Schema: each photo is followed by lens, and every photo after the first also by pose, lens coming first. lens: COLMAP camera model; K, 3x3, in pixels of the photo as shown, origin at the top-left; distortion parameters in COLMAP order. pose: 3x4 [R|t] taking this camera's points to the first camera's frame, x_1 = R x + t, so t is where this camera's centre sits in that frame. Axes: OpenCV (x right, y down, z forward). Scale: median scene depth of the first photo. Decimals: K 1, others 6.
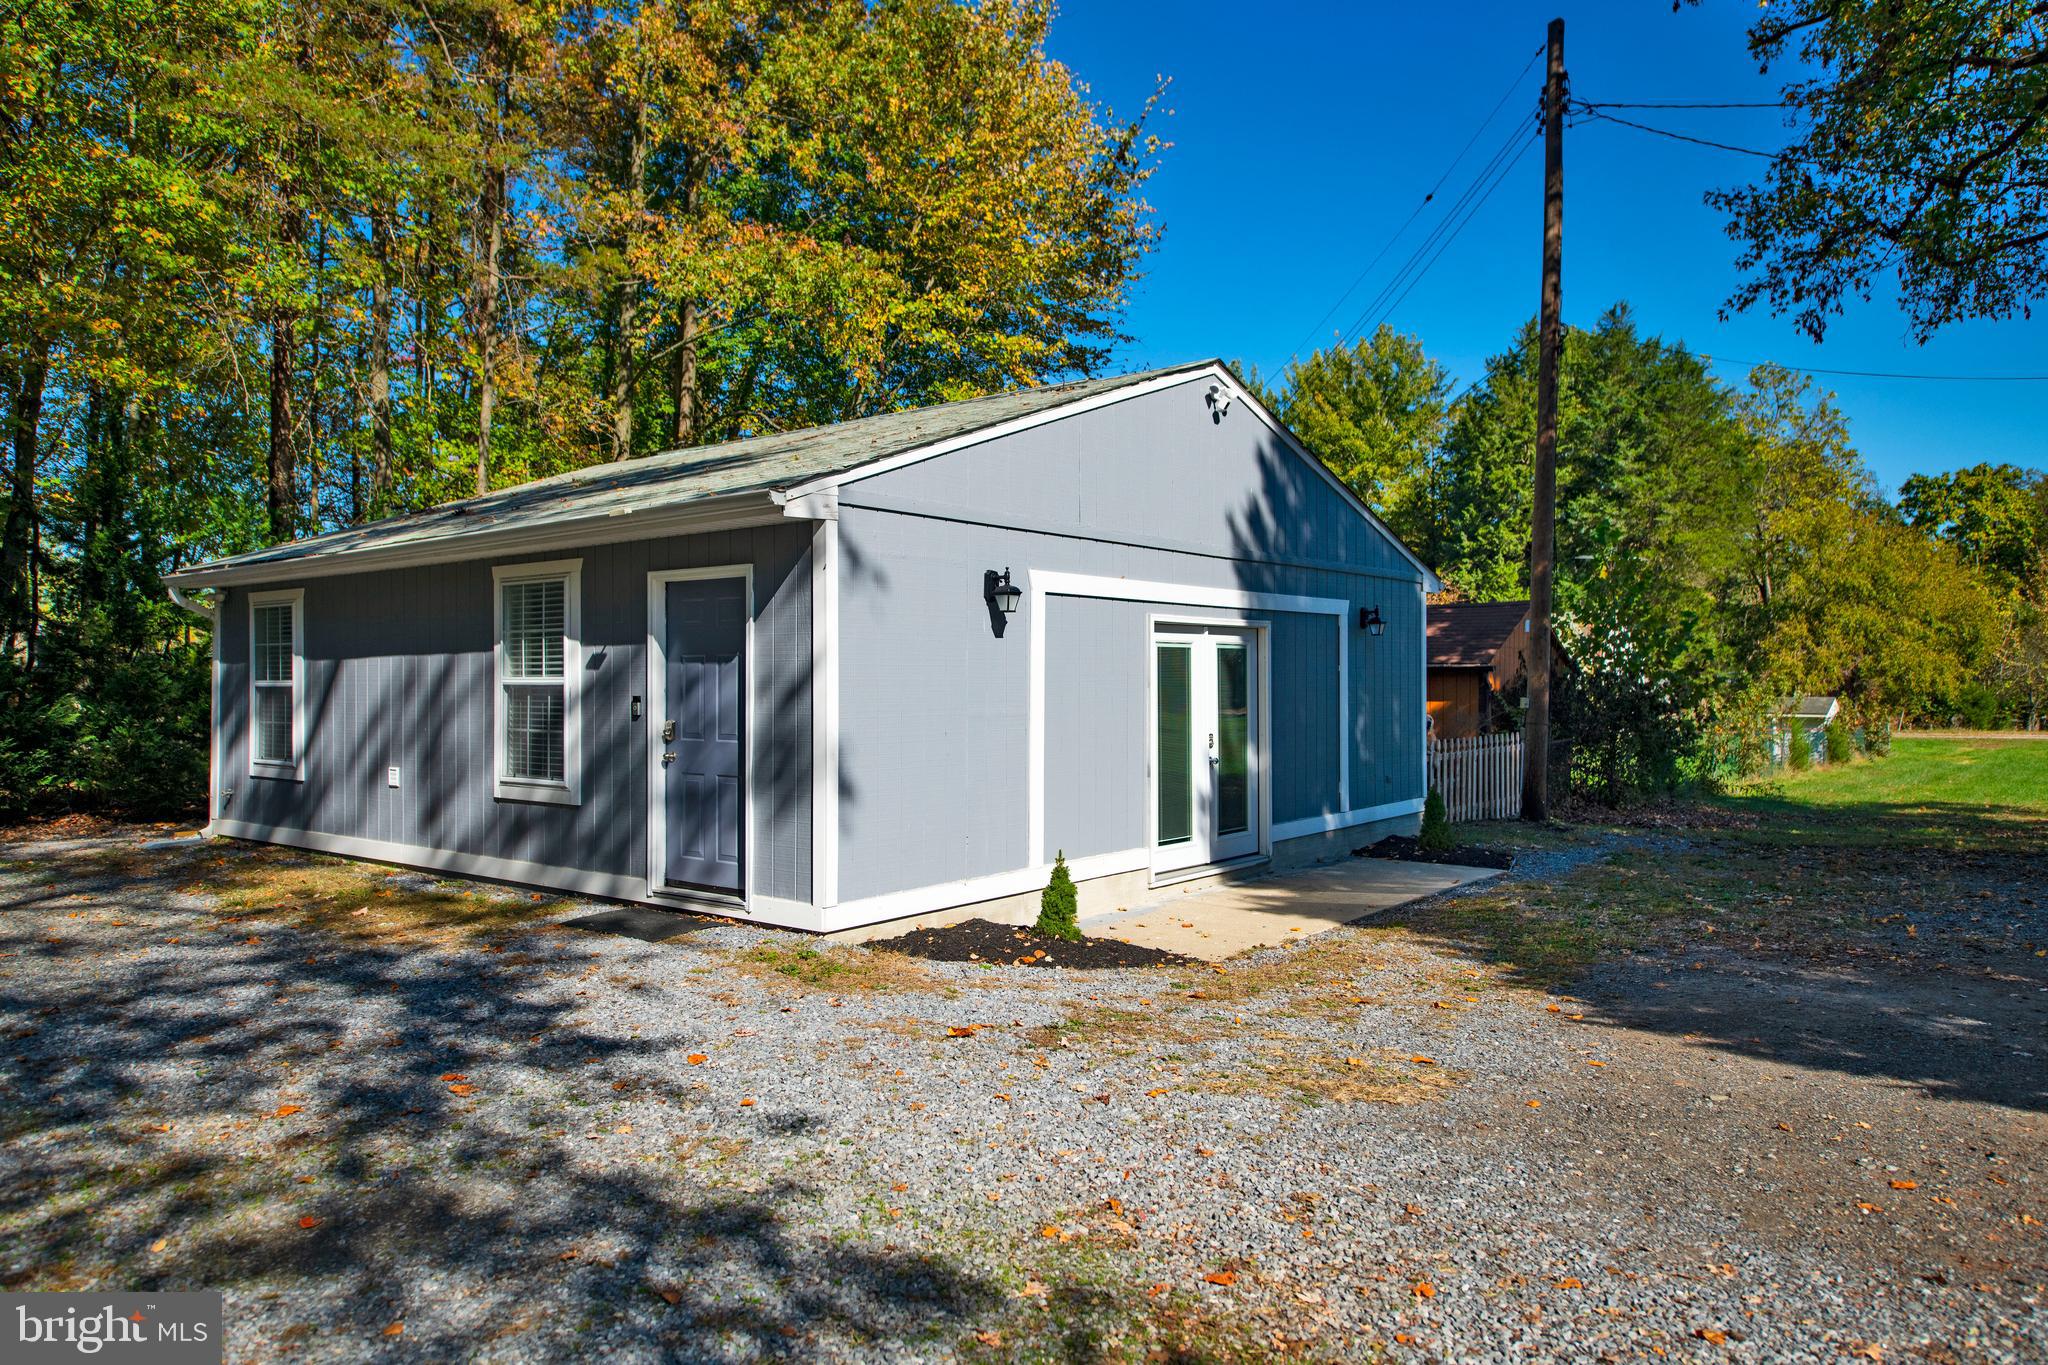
lens RADIAL K [[1373.7, 0, 1025.0], [0, 1373.7, 650.0], [0, 0, 1]] dist [0.018819, -0.001669]
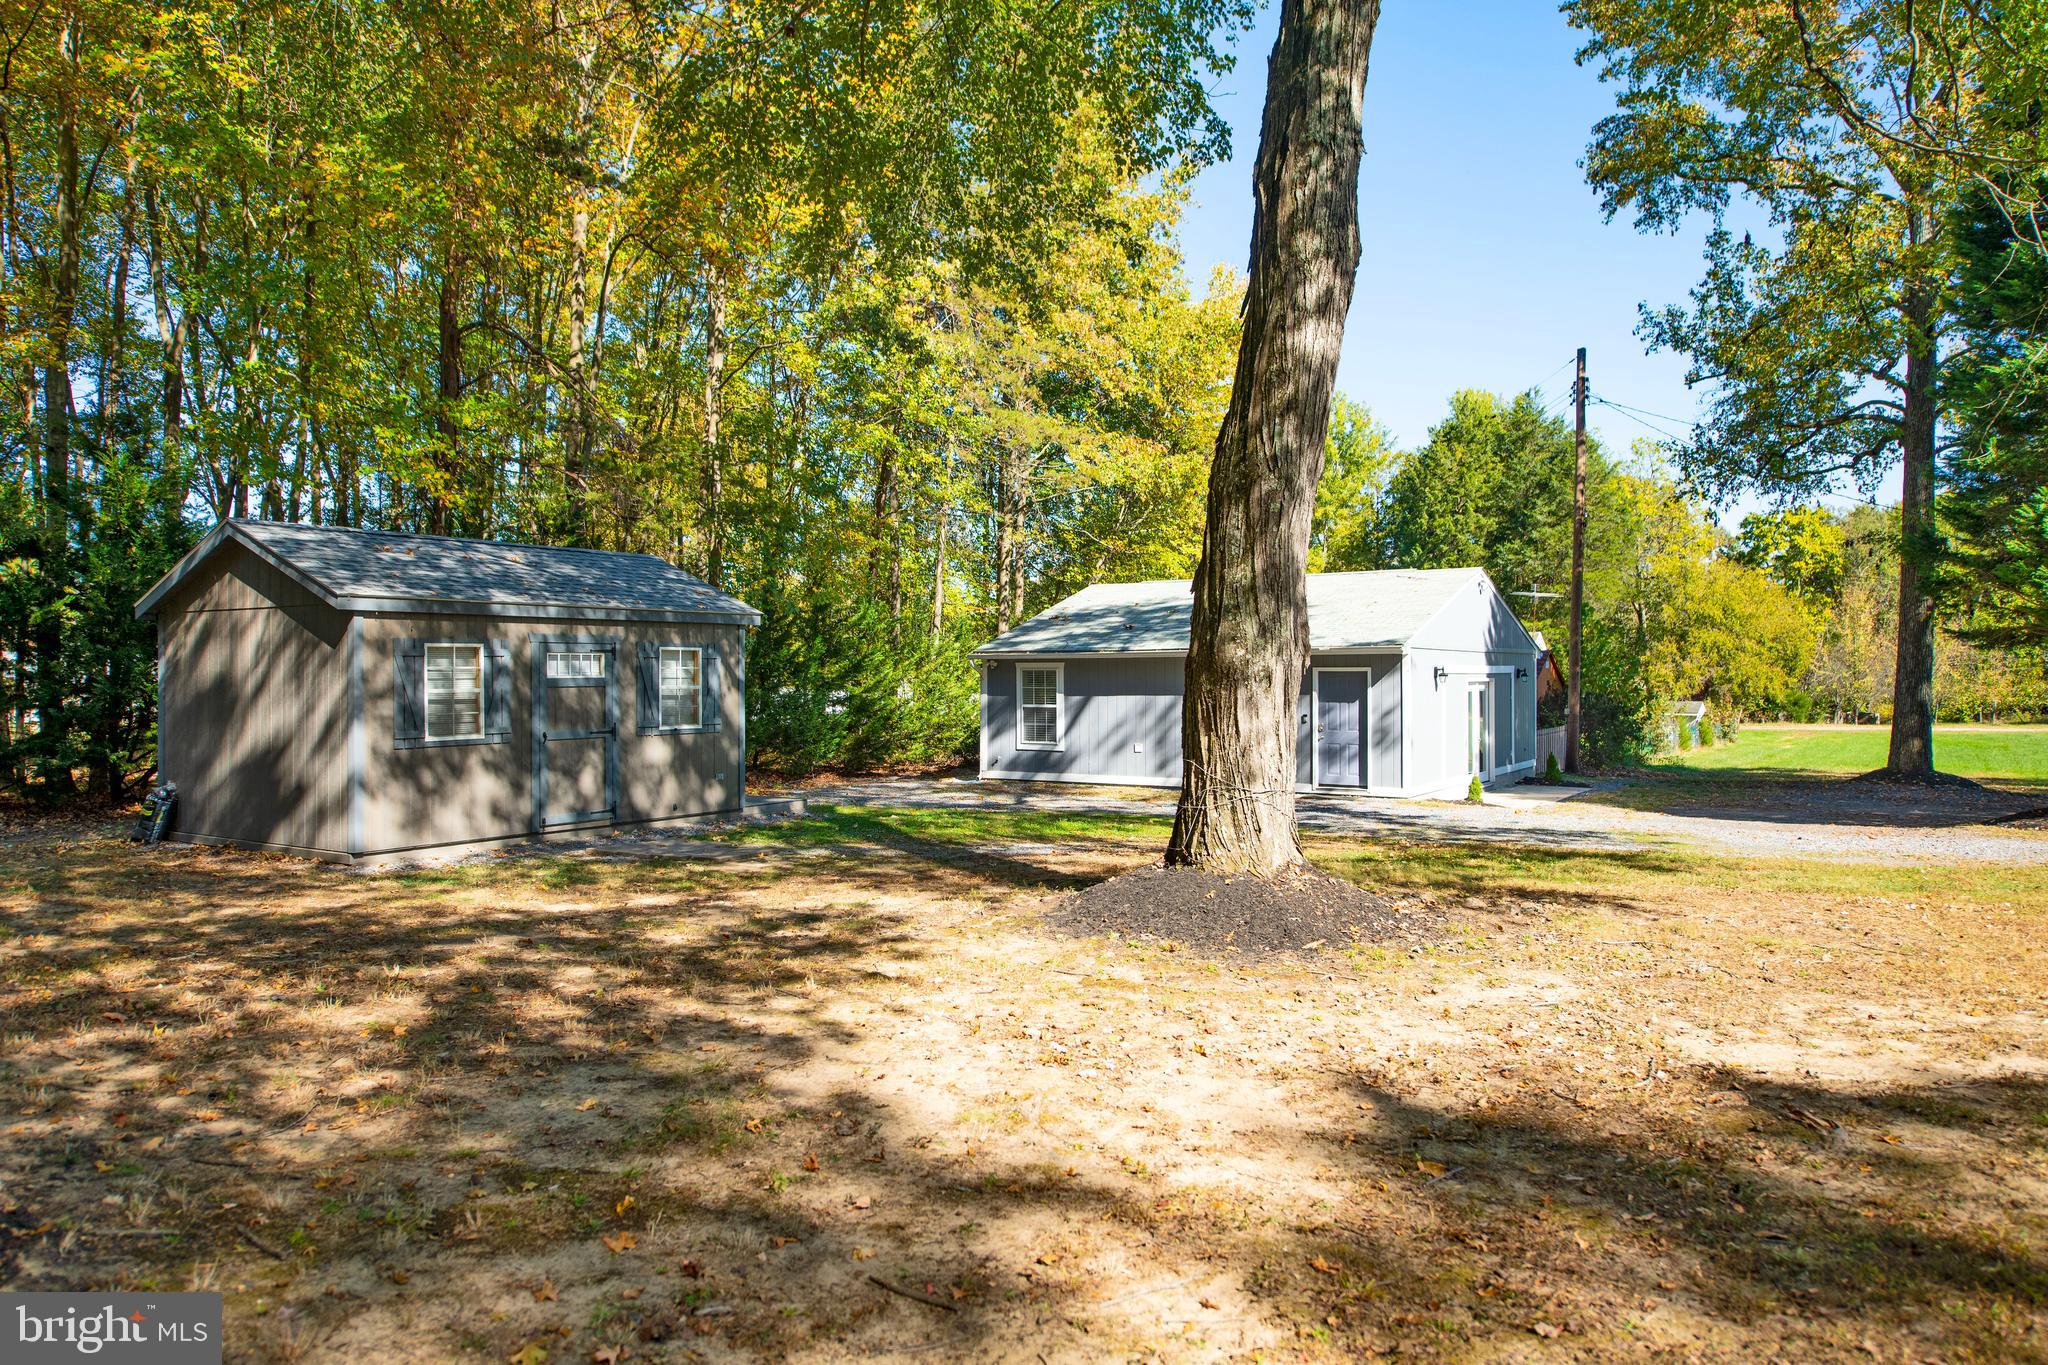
lens RADIAL K [[1373.7, 0, 1025.0], [0, 1373.7, 650.0], [0, 0, 1]] dist [0.018819, -0.001669]
pose [[0.995913, 0.001748, 0.090302, -0.706646], [-0.002065, 0.999992, 0.003419, -0.065250], [-0.090296, -0.003592, 0.995909, -1.050450]]
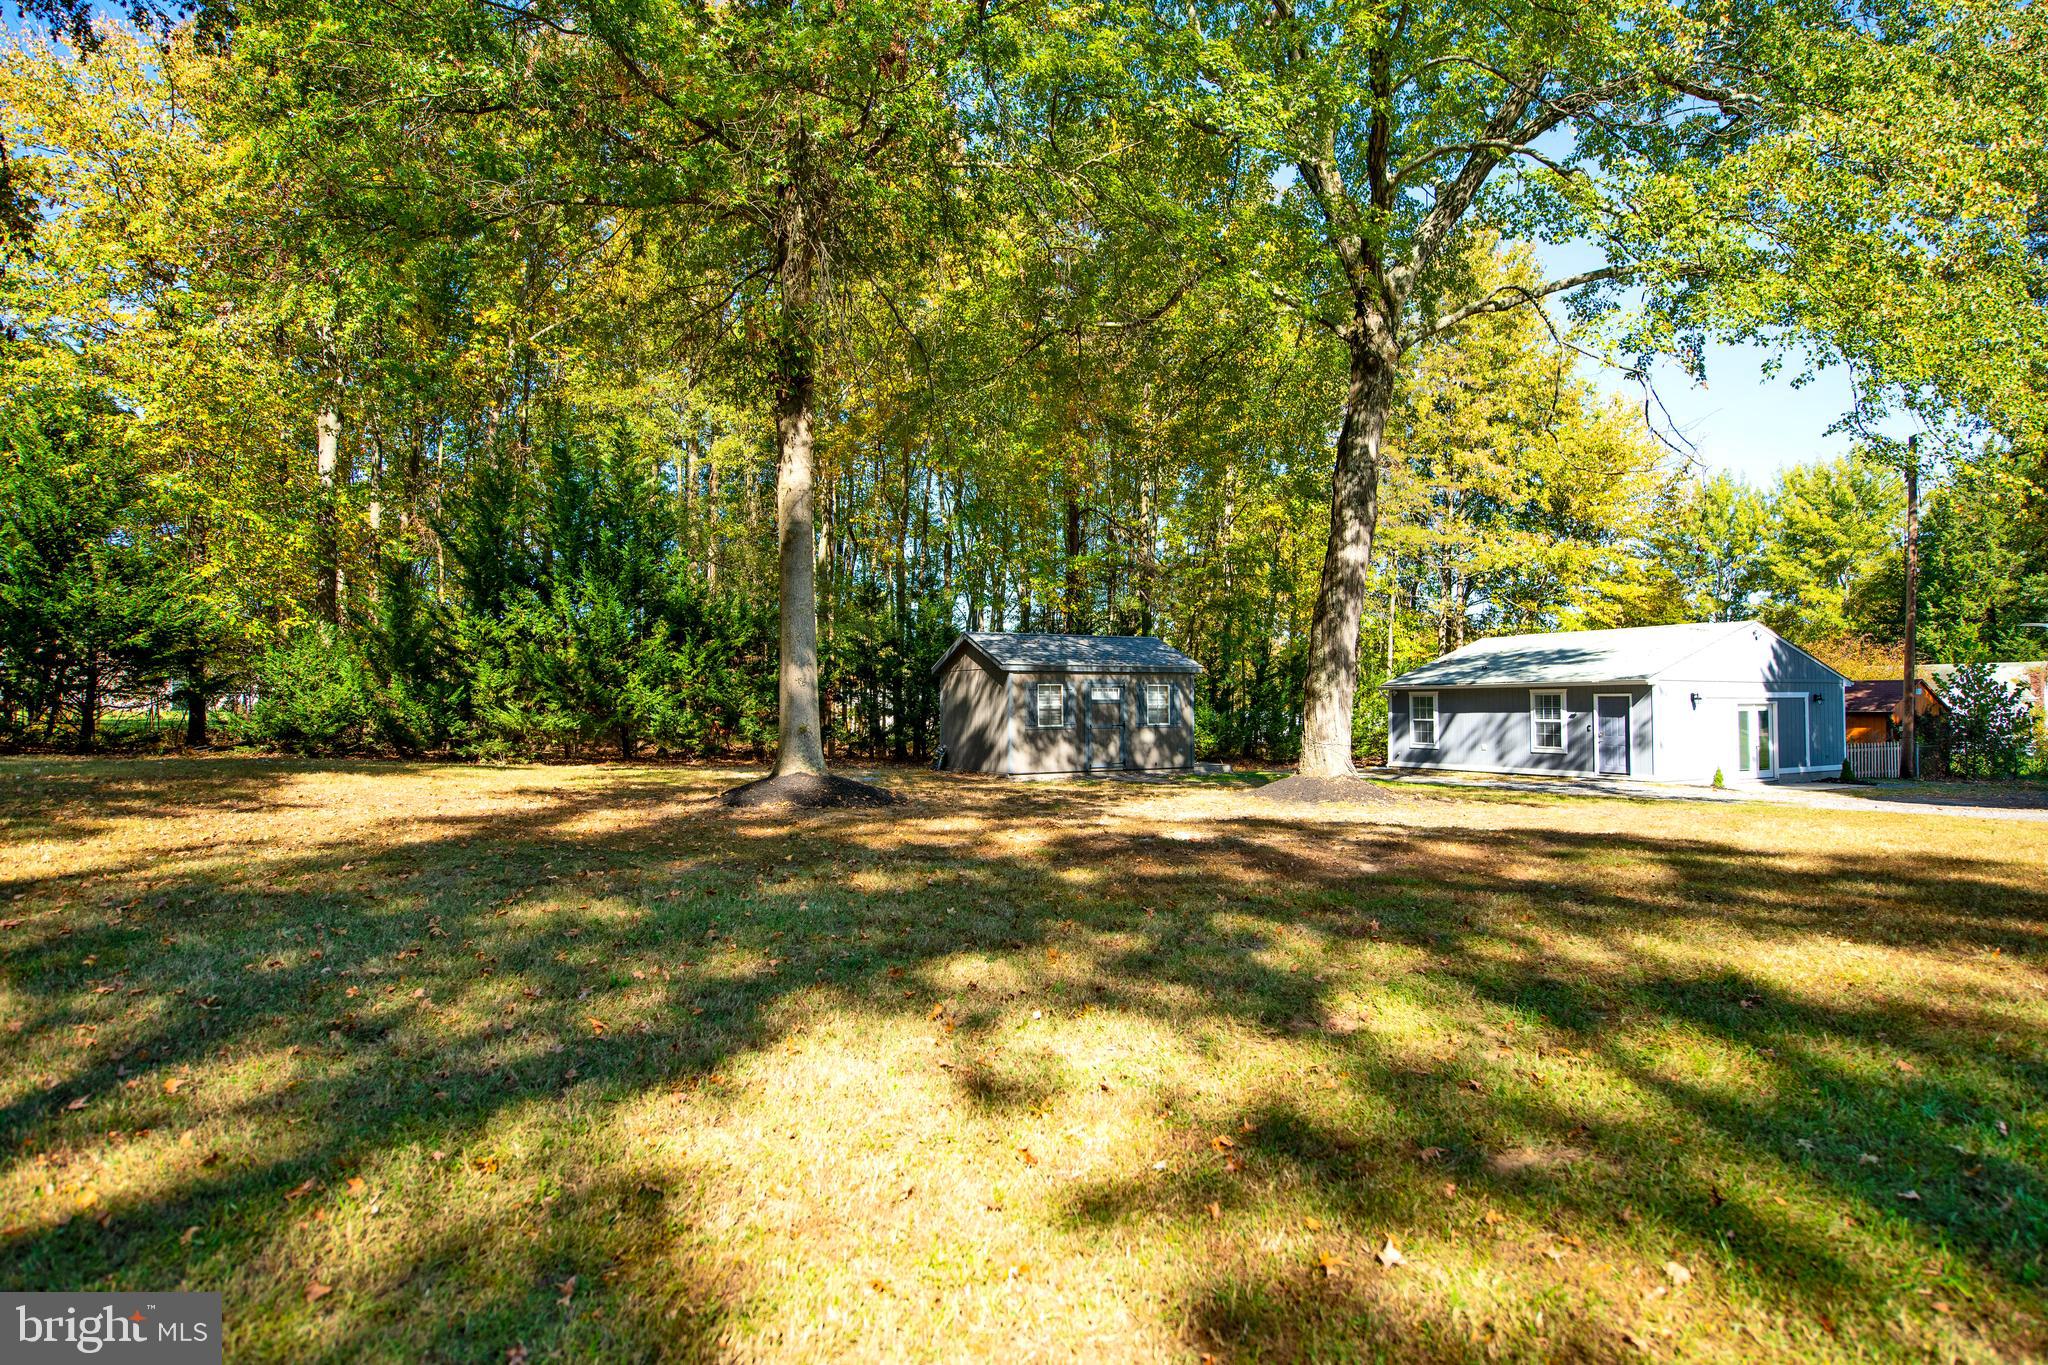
lens RADIAL K [[1126.4, 0, 1028.7], [0, 1126.4, 674.4], [0, 0, 1]] dist [-0.000263, -0.001463]
pose [[0.922844, -0.010869, -0.385021, -0.349624], [0.009008, 0.999937, -0.006637, -0.070162], [0.385069, 0.002656, 0.922884, -1.736695]]
